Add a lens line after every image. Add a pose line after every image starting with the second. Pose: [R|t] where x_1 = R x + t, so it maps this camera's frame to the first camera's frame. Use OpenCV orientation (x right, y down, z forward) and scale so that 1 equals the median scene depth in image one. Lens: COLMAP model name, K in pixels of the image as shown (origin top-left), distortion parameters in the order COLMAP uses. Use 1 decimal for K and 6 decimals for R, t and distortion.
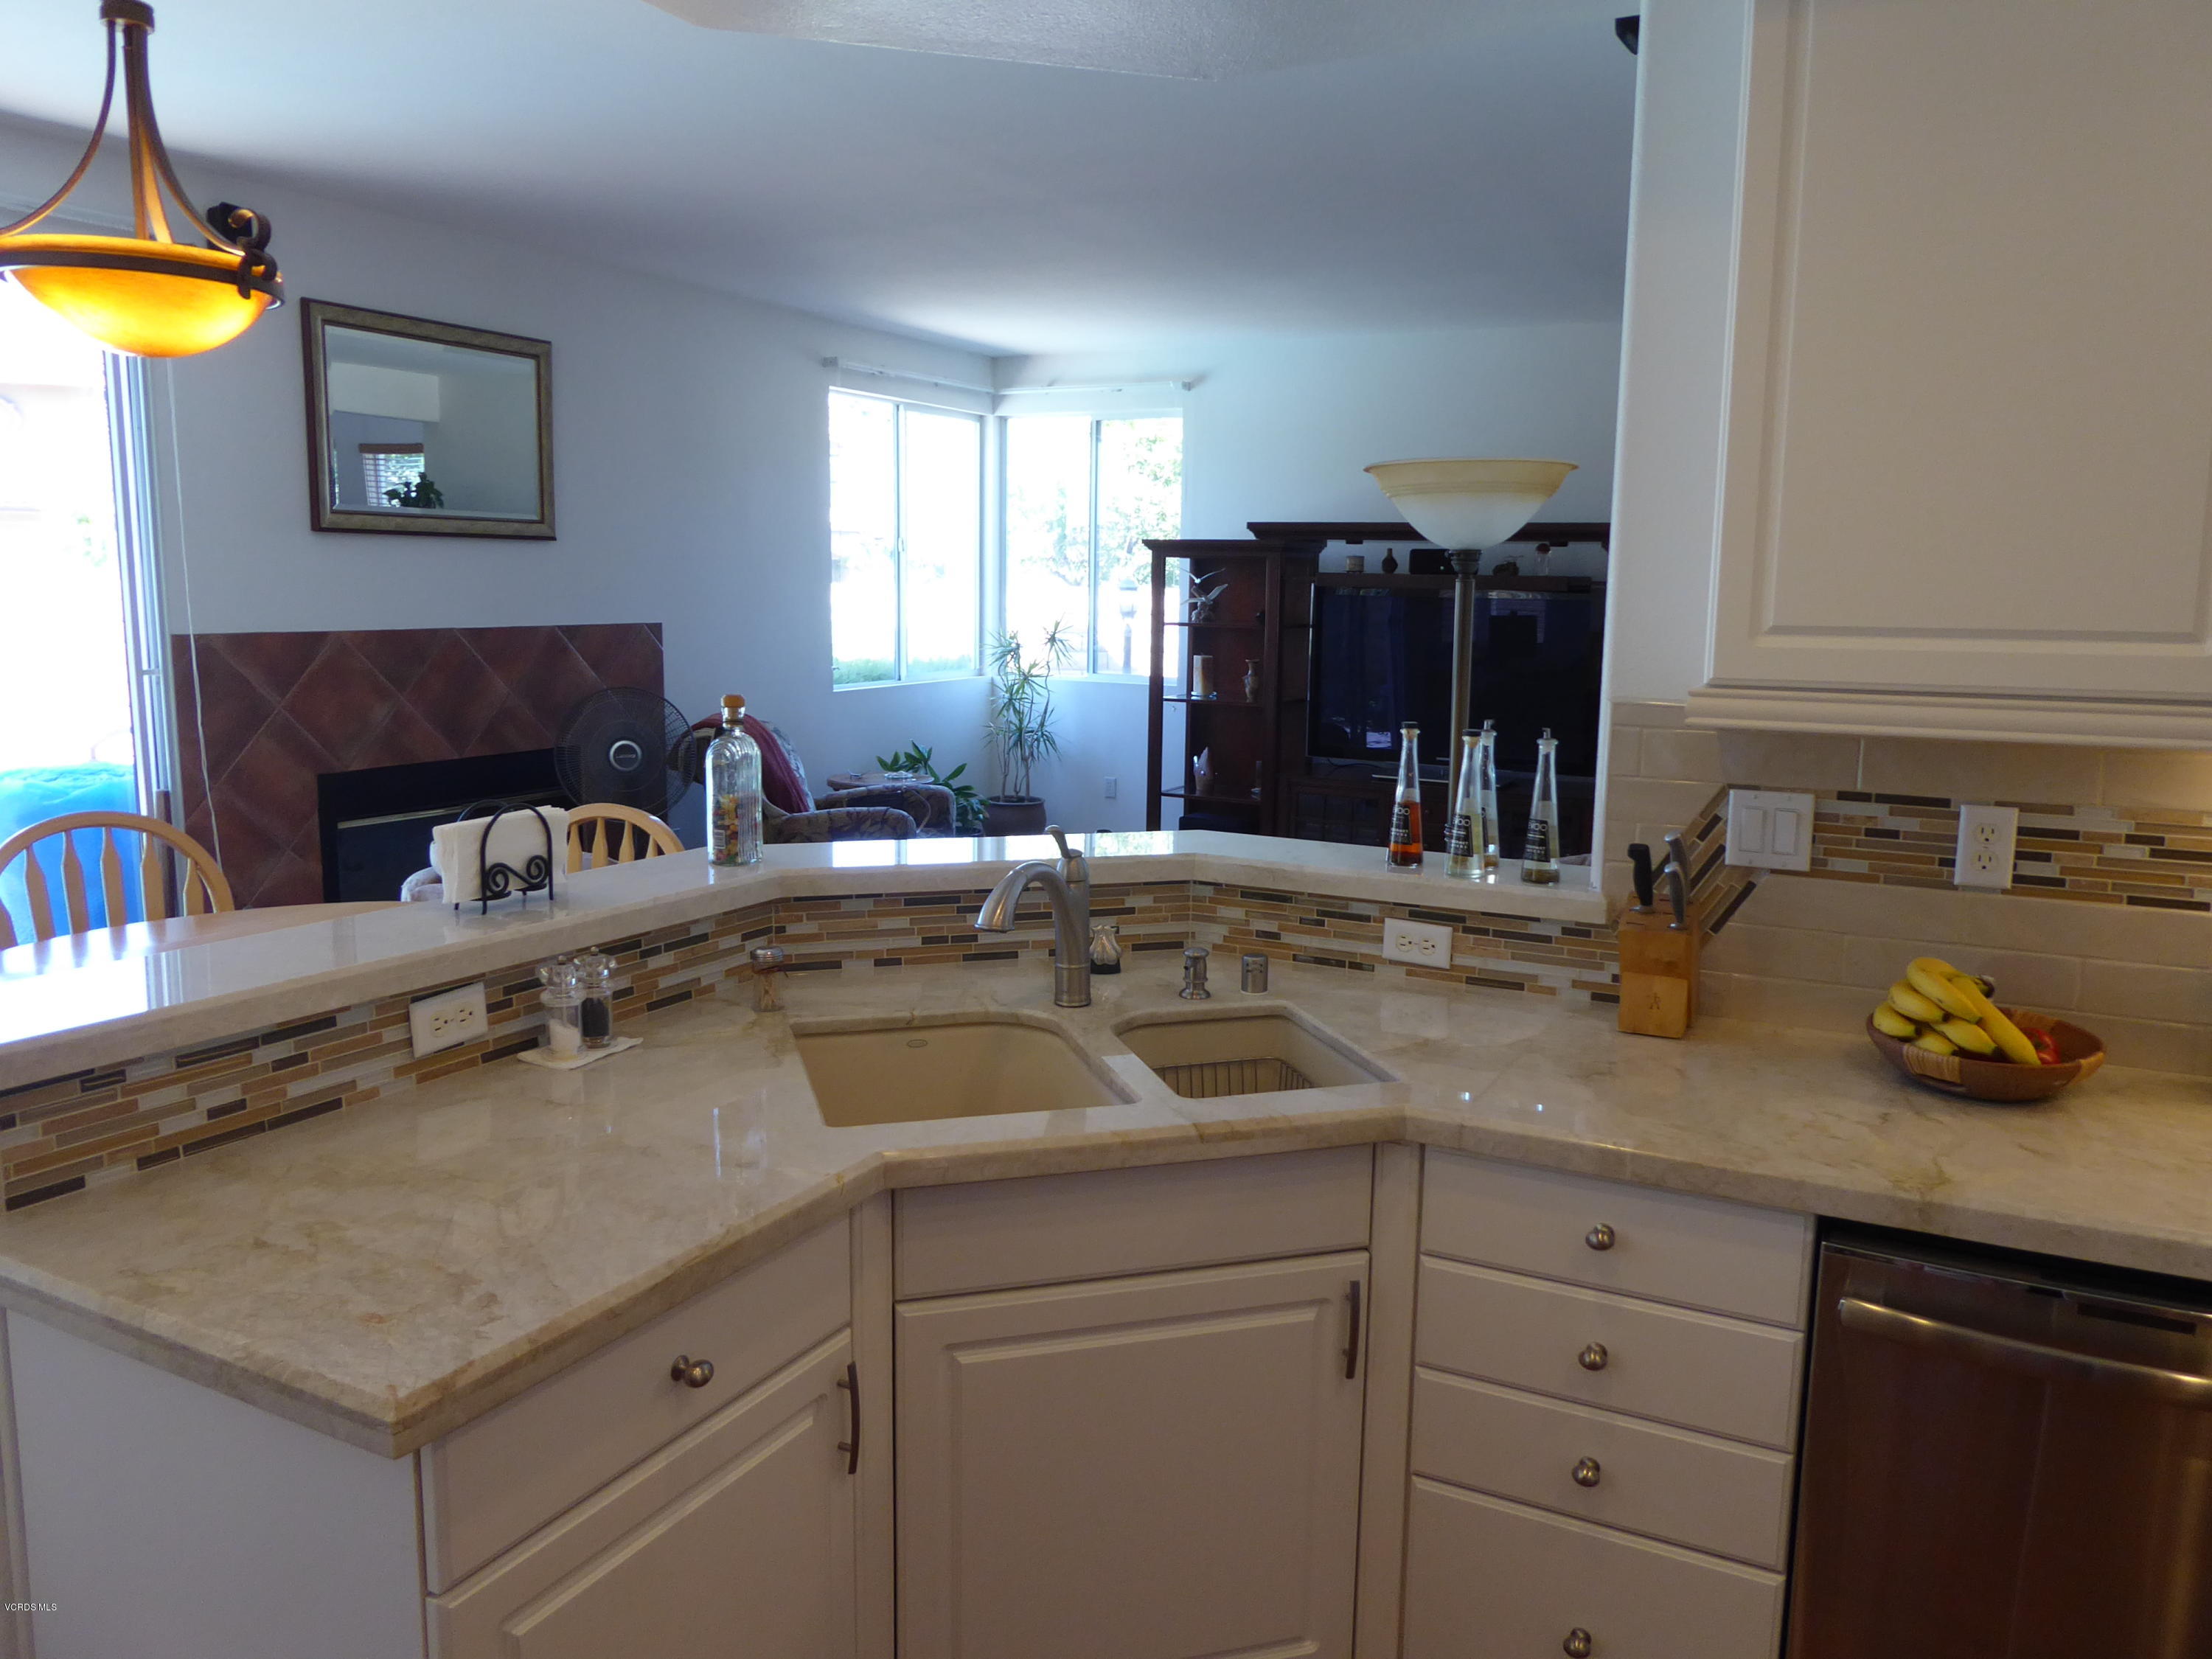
lens RADIAL K [[1598.4, 0, 1106.0], [0, 1598.4, 829.5], [0, 0, 1]] dist [-0.021876, 0.006732]
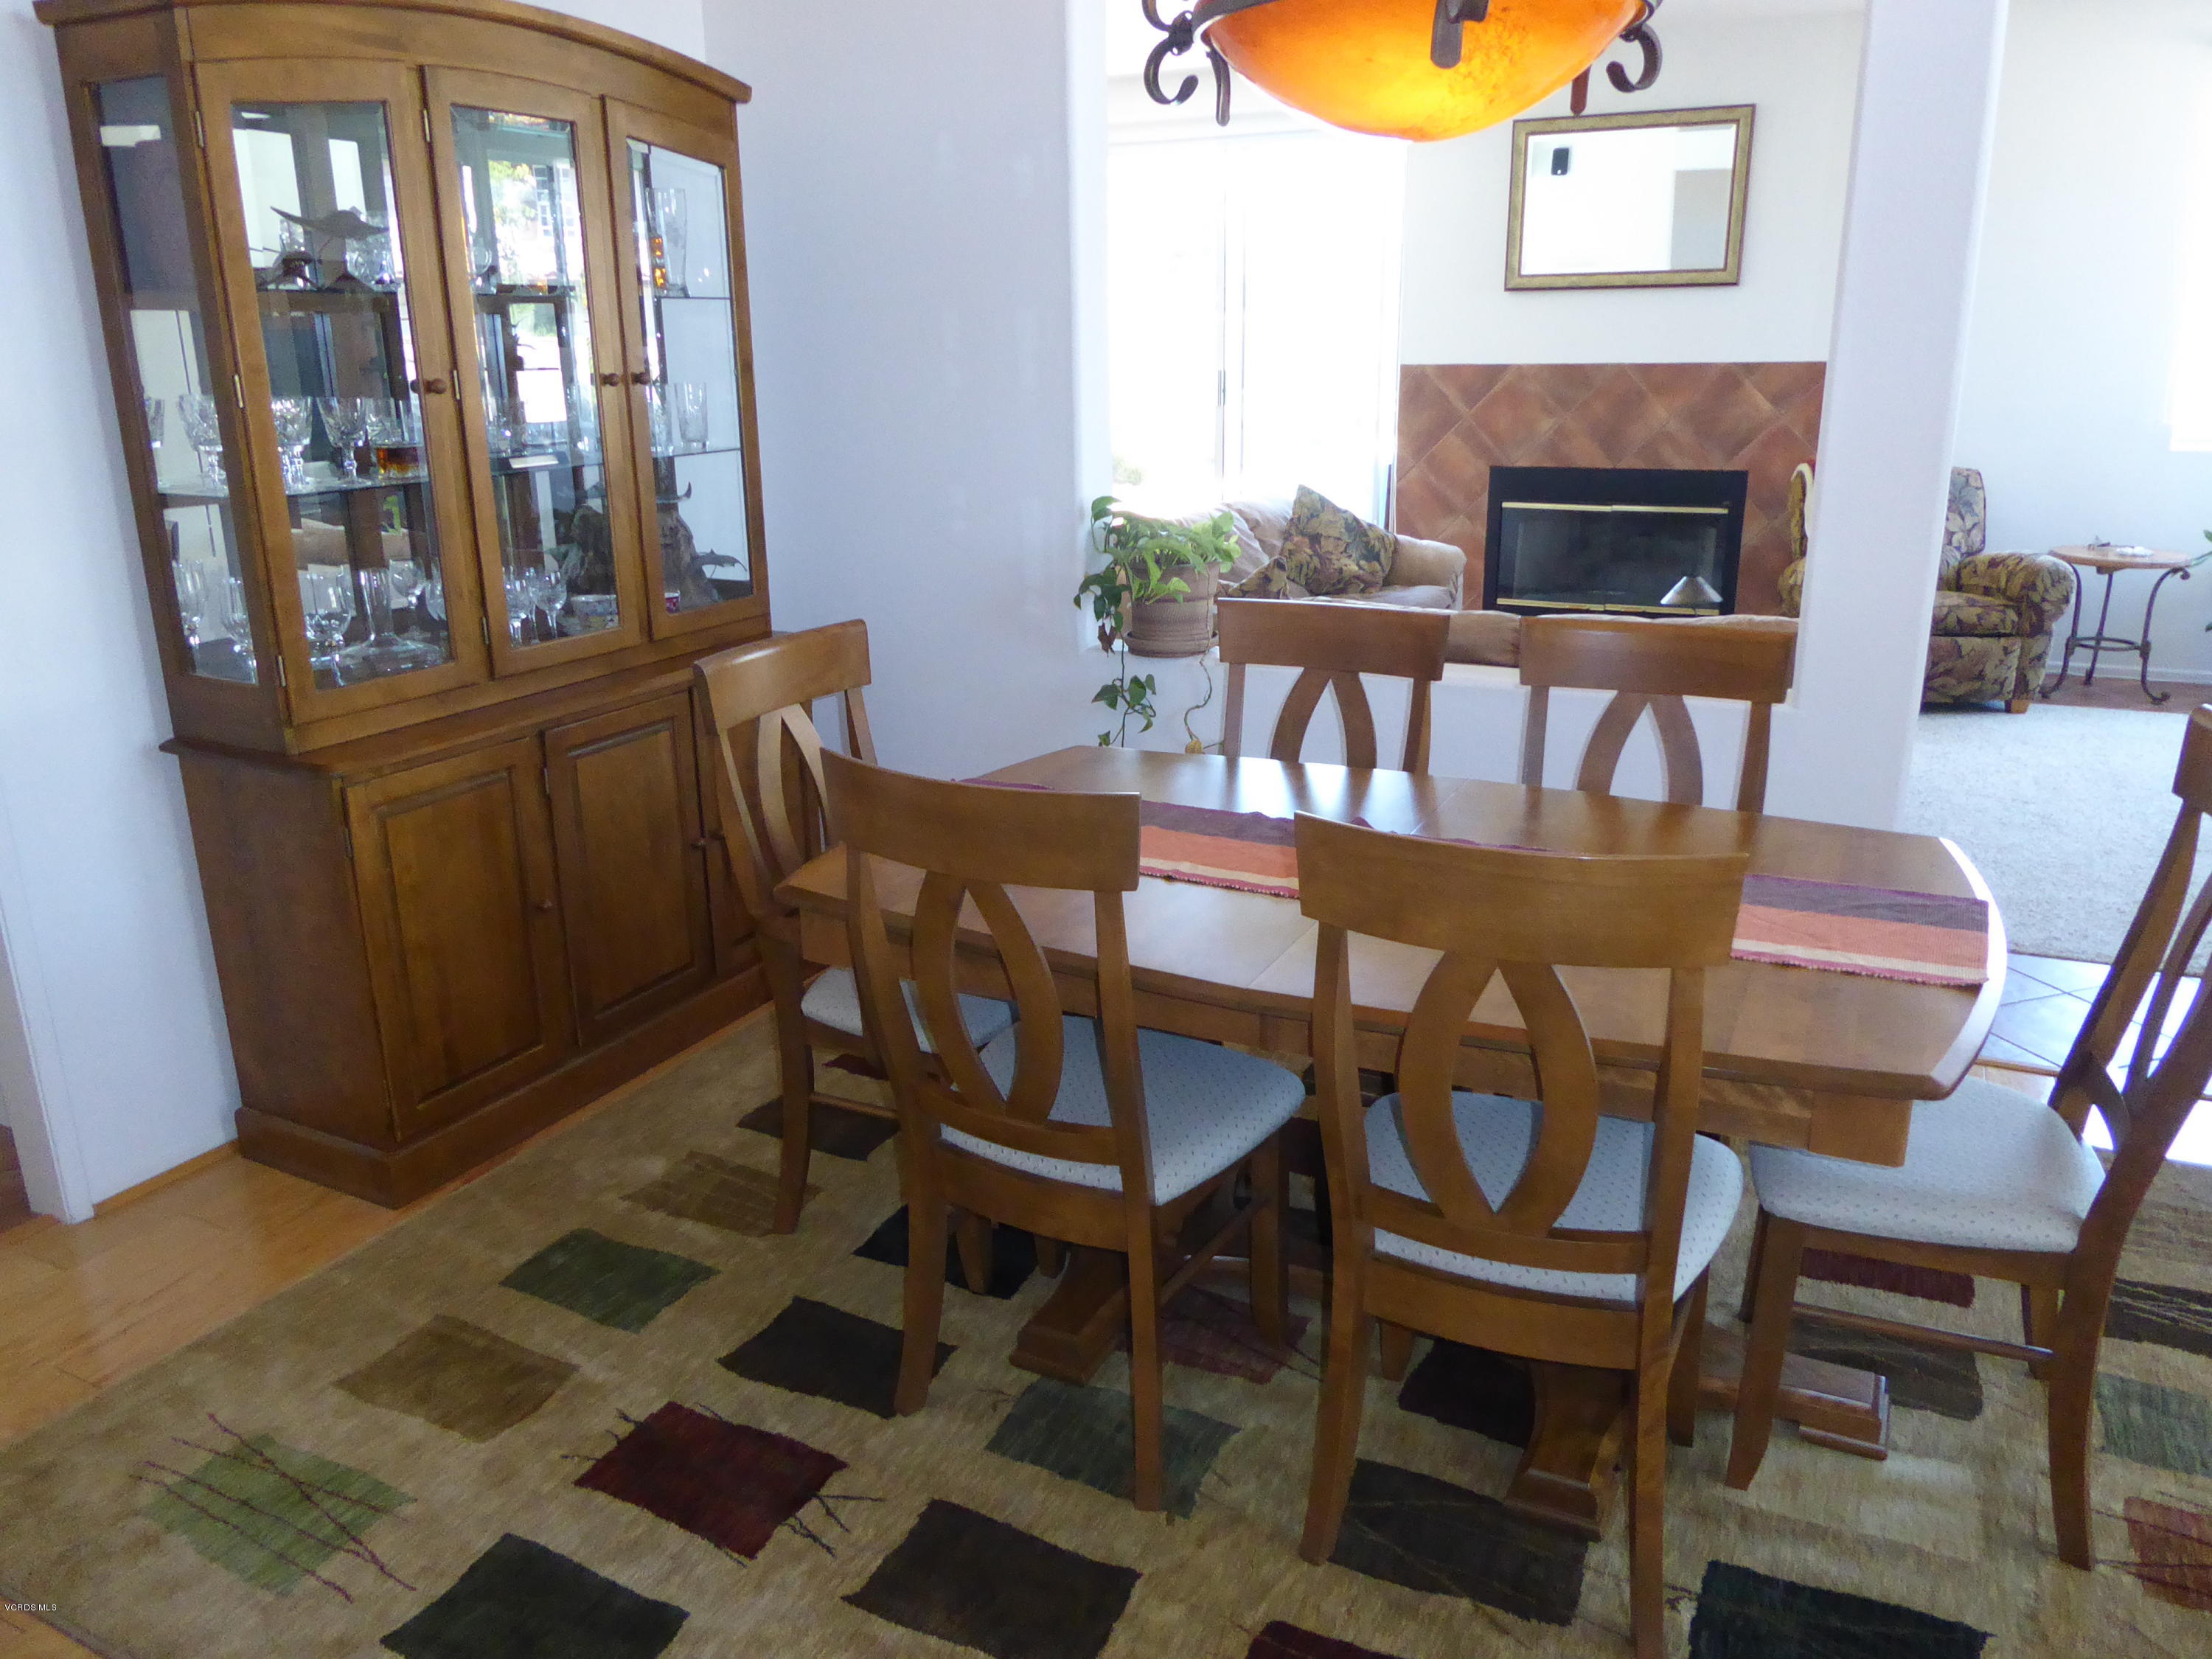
lens RADIAL K [[1598.4, 0, 1106.0], [0, 1598.4, 829.5], [0, 0, 1]] dist [-0.021876, 0.006732]
pose [[0.015319, 0.275889, -0.961068, 0.888230], [-0.138596, 0.952488, 0.271217, -0.058029], [0.990231, 0.129045, 0.052828, 0.560433]]
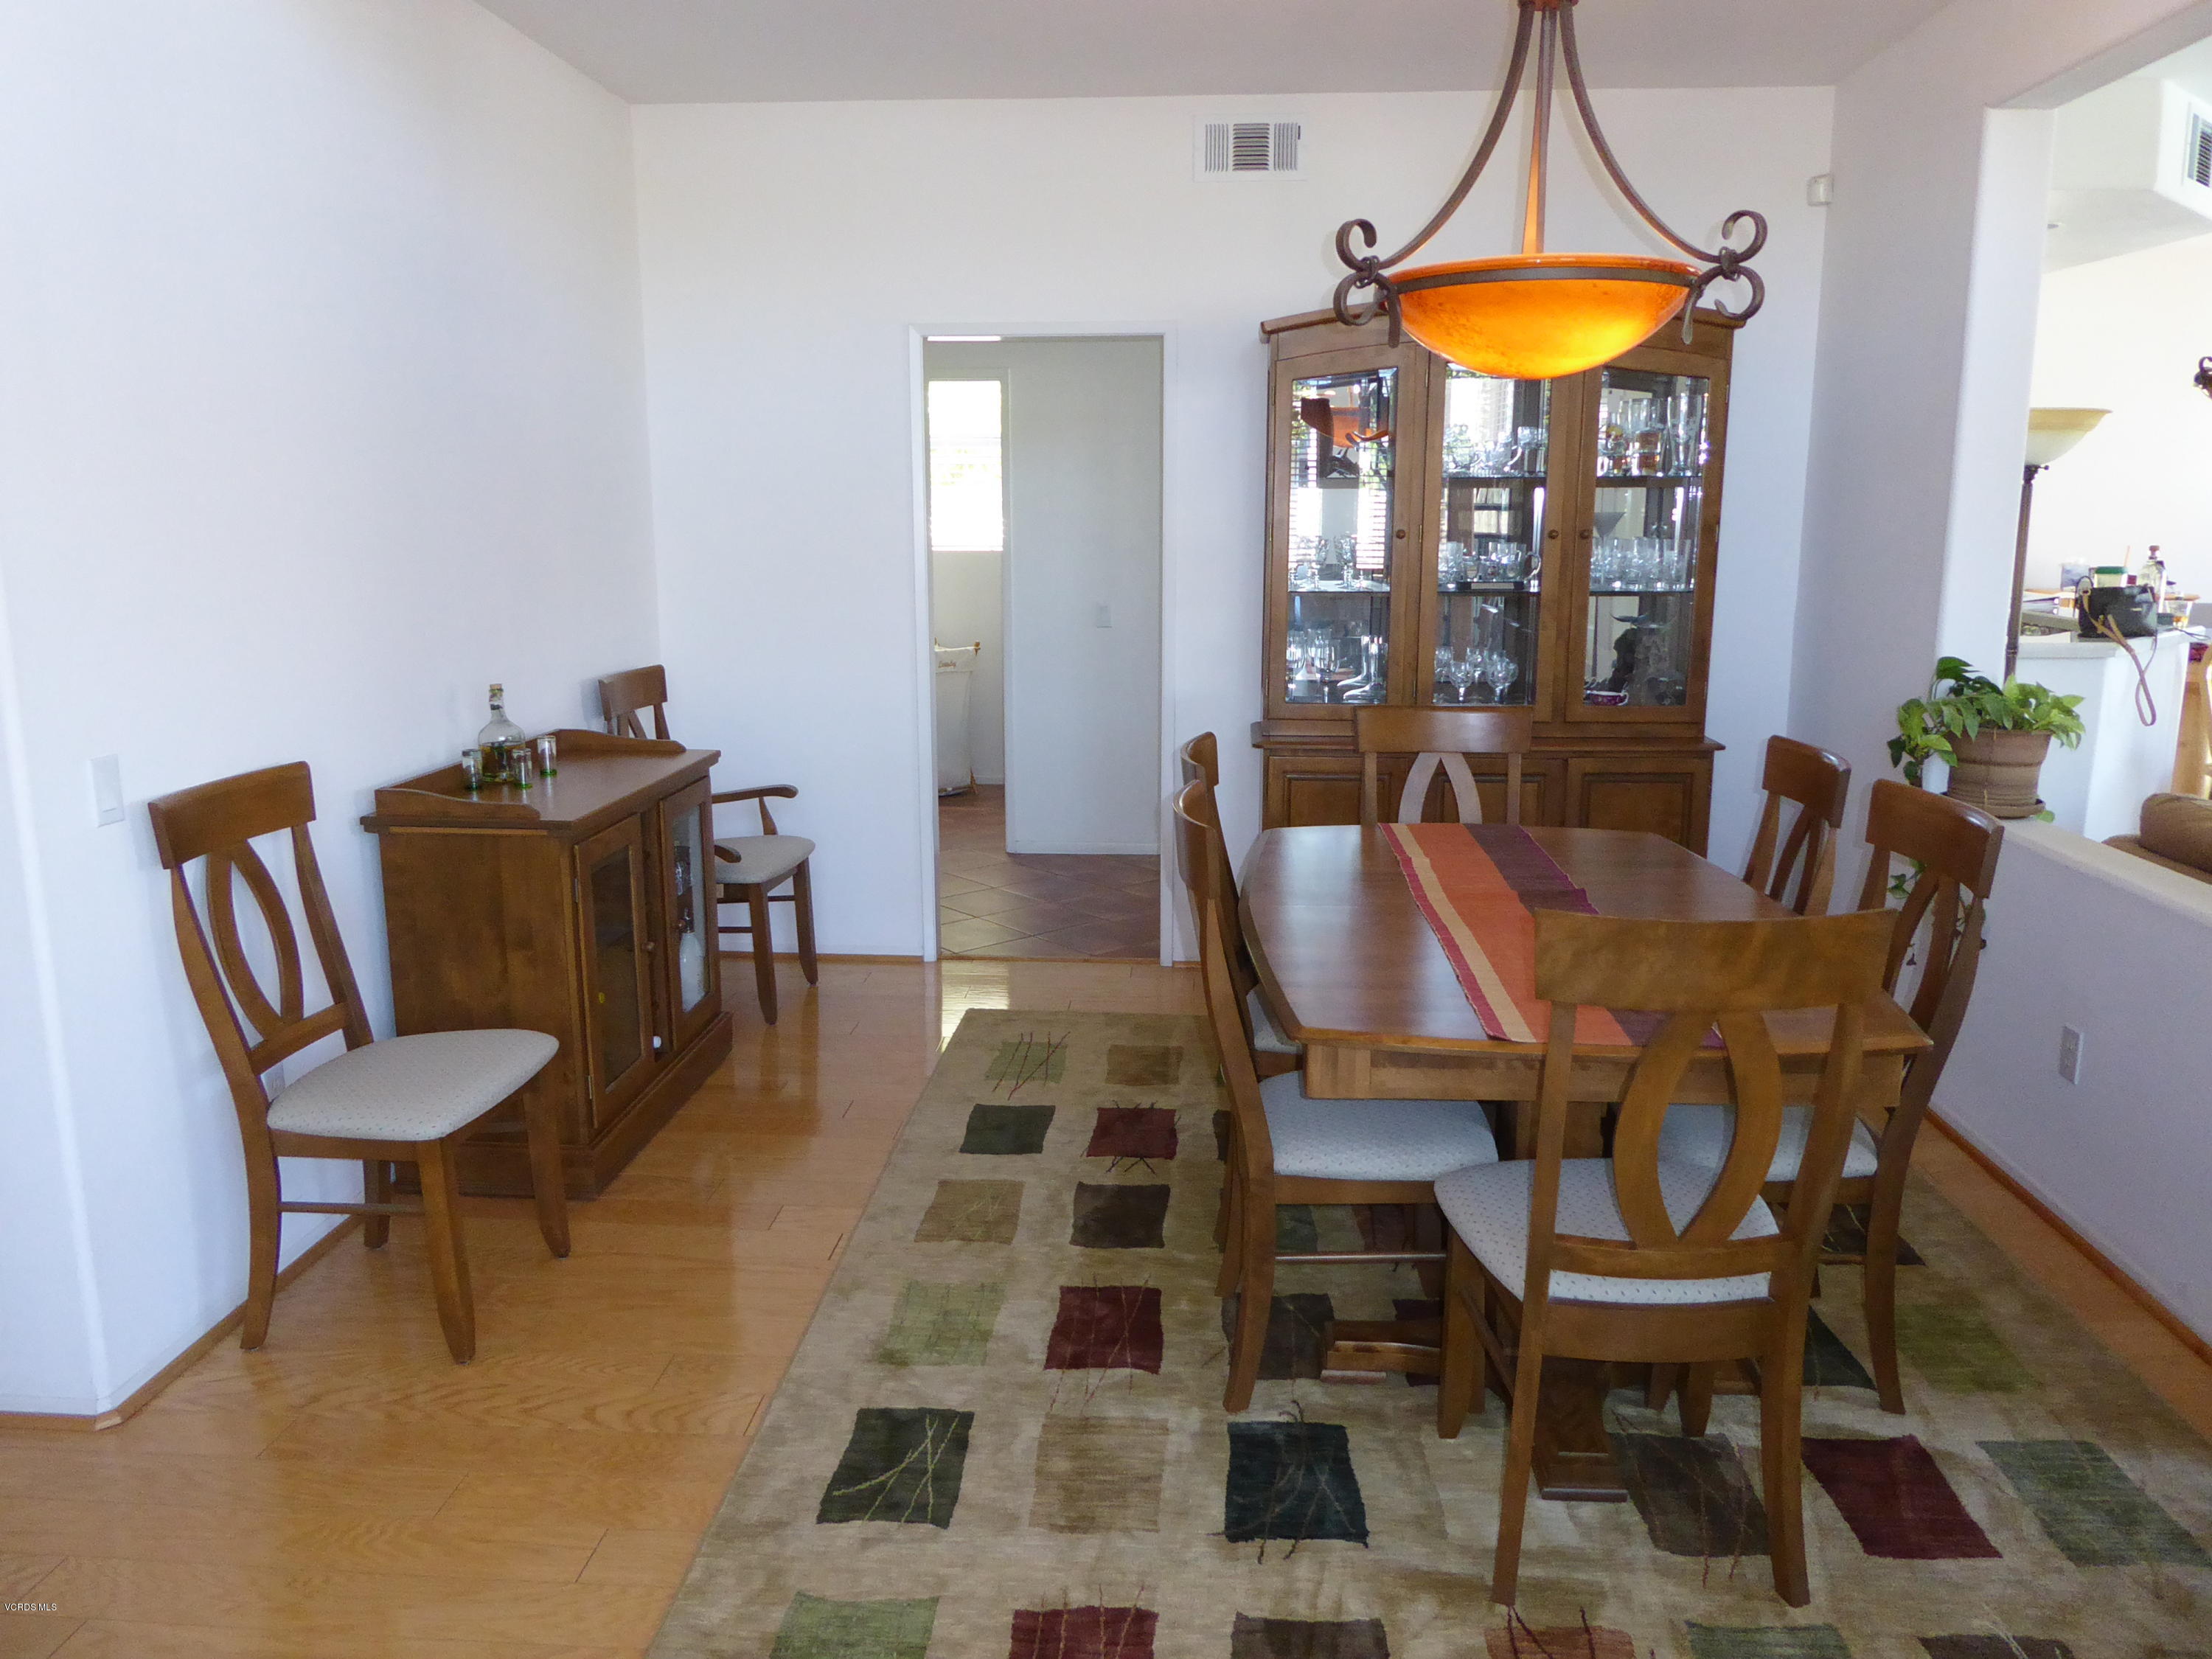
lens RADIAL K [[1598.4, 0, 1106.0], [0, 1598.4, 829.5], [0, 0, 1]] dist [-0.021876, 0.006732]
pose [[-0.919013, 0.060871, -0.389500, 0.831730], [-0.073273, 0.944418, 0.320478, -0.130381], [0.387359, 0.323063, -0.863472, 1.032861]]
